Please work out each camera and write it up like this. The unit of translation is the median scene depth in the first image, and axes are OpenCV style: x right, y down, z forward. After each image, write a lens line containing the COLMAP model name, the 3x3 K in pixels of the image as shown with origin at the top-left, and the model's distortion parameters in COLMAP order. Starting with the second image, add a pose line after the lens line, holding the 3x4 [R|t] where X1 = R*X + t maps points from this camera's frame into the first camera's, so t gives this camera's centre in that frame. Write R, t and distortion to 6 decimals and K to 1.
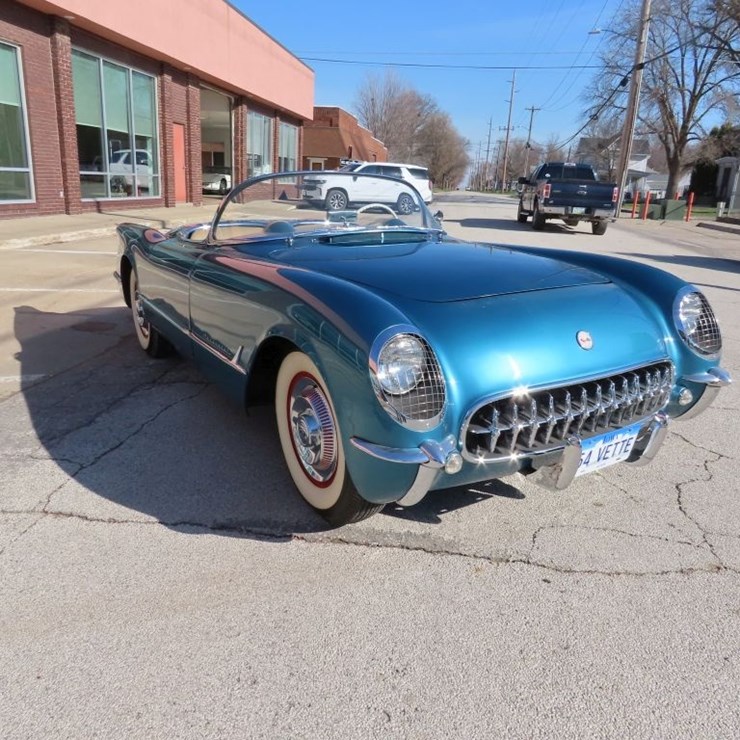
lens RADIAL K [[625.9, 0, 371.3], [0, 625.9, 372.2], [0, 0, 1]] dist [0.002594, -0.006819]
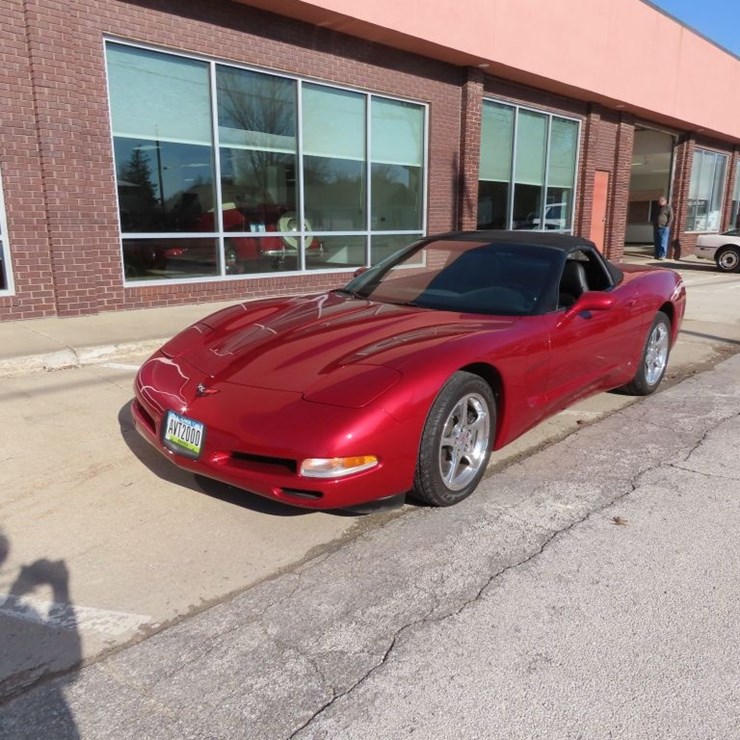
lens RADIAL K [[625.9, 0, 372.6], [0, 625.9, 365.0], [0, 0, 1]] dist [0.002594, -0.006819]
pose [[0.793802, 0.084136, -0.602328, -0.017186], [-0.138192, 0.989431, -0.043914, -0.049032], [0.592267, 0.118096, 0.797040, 0.152416]]
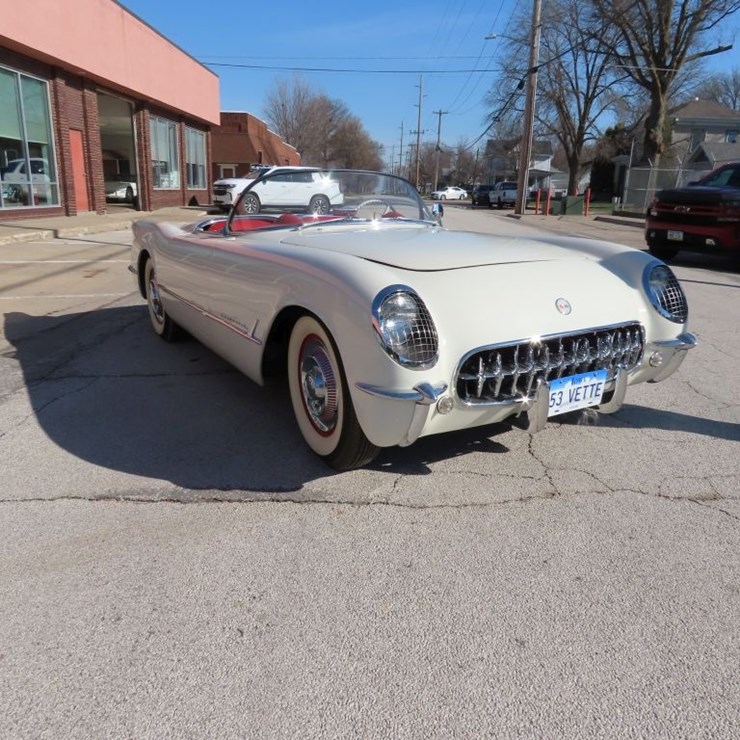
lens RADIAL K [[625.9, 0, 372.5], [0, 625.9, 372.4], [0, 0, 1]] dist [0.002594, -0.006819]
pose [[0.991463, -0.059124, 0.116216, 0.012740], [0.059975, 0.998193, -0.003834, 0.008776], [-0.115780, 0.010772, 0.993217, -0.010864]]
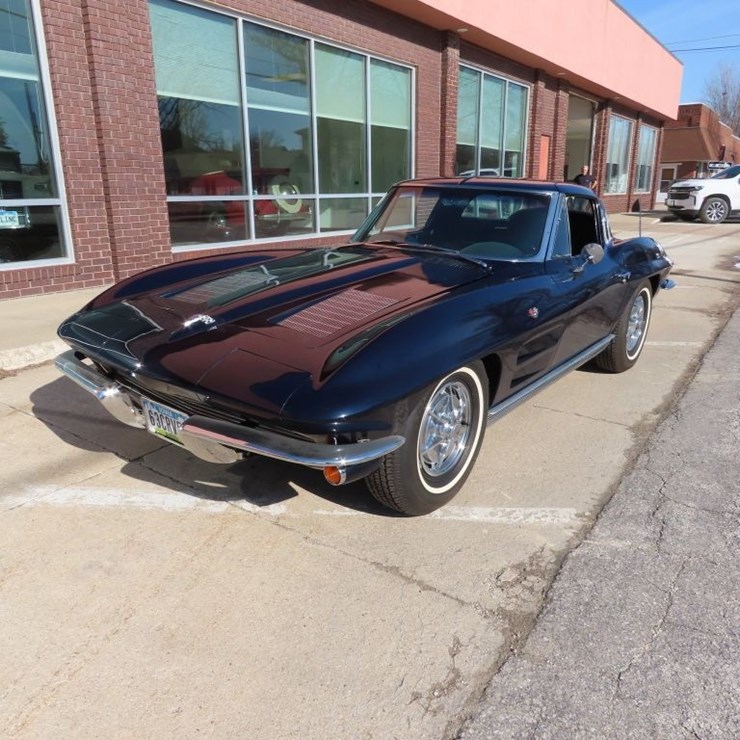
lens RADIAL K [[625.9, 0, 370.8], [0, 625.9, 367.4], [0, 0, 1]] dist [0.002594, -0.006819]
pose [[0.890855, 0.063157, -0.449876, -0.099023], [-0.076736, 0.996979, -0.011990, -0.026956], [0.447760, 0.045203, 0.893010, 0.080241]]
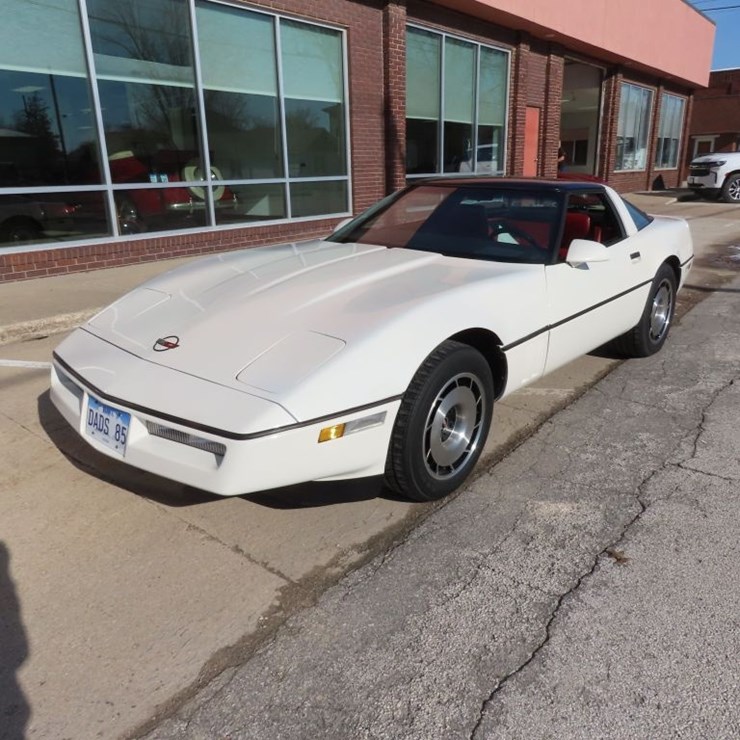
lens RADIAL K [[625.9, 0, 373.2], [0, 625.9, 365.8], [0, 0, 1]] dist [0.002594, -0.006819]
pose [[0.858461, 0.082521, -0.506196, -0.045454], [-0.082078, 0.996355, 0.023233, -0.060911], [0.506269, 0.021603, 0.862105, 0.193257]]
